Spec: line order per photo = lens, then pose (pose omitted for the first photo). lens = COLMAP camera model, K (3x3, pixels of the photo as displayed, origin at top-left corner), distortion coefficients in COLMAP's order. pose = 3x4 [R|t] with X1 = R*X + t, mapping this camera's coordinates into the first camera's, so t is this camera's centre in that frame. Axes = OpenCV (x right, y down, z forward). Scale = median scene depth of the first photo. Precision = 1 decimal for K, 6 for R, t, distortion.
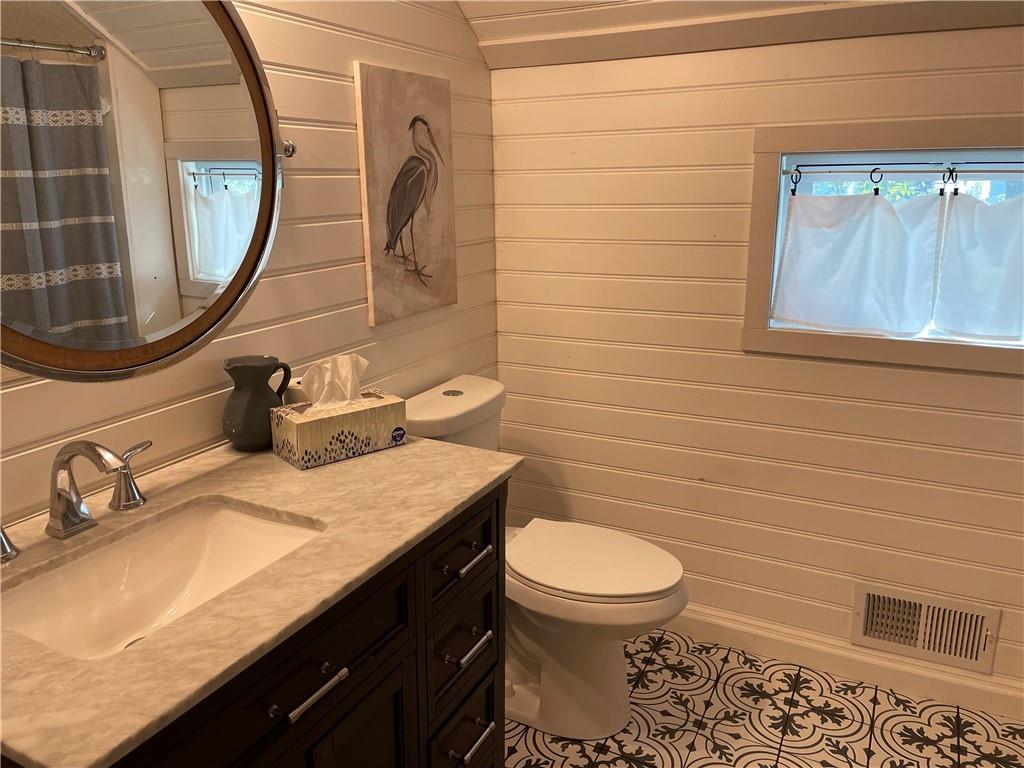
lens RADIAL K [[773.0, 0, 512.8], [0, 773.0, 392.9], [0, 0, 1]] dist [0.079541, -0.089290]
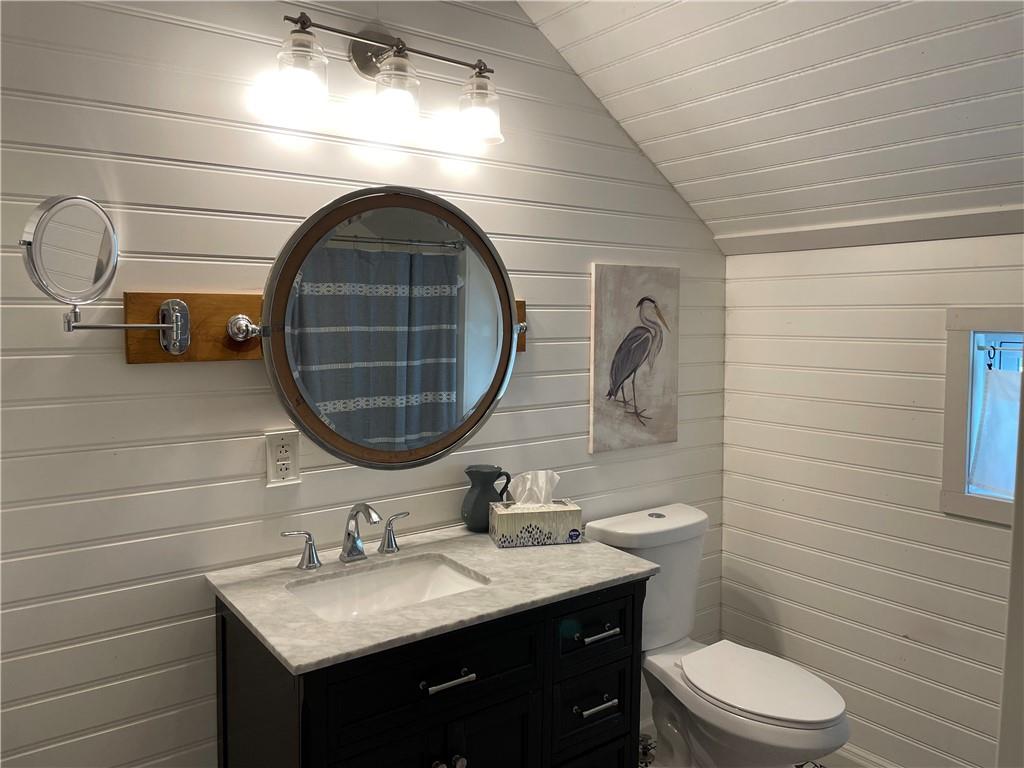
lens RADIAL K [[773.0, 0, 512.8], [0, 773.0, 392.9], [0, 0, 1]] dist [0.079541, -0.089290]
pose [[0.897603, 0.059172, -0.436815, 0.264060], [-0.131550, 0.981751, -0.137329, 0.009533], [0.420717, 0.180730, 0.889007, -0.222626]]
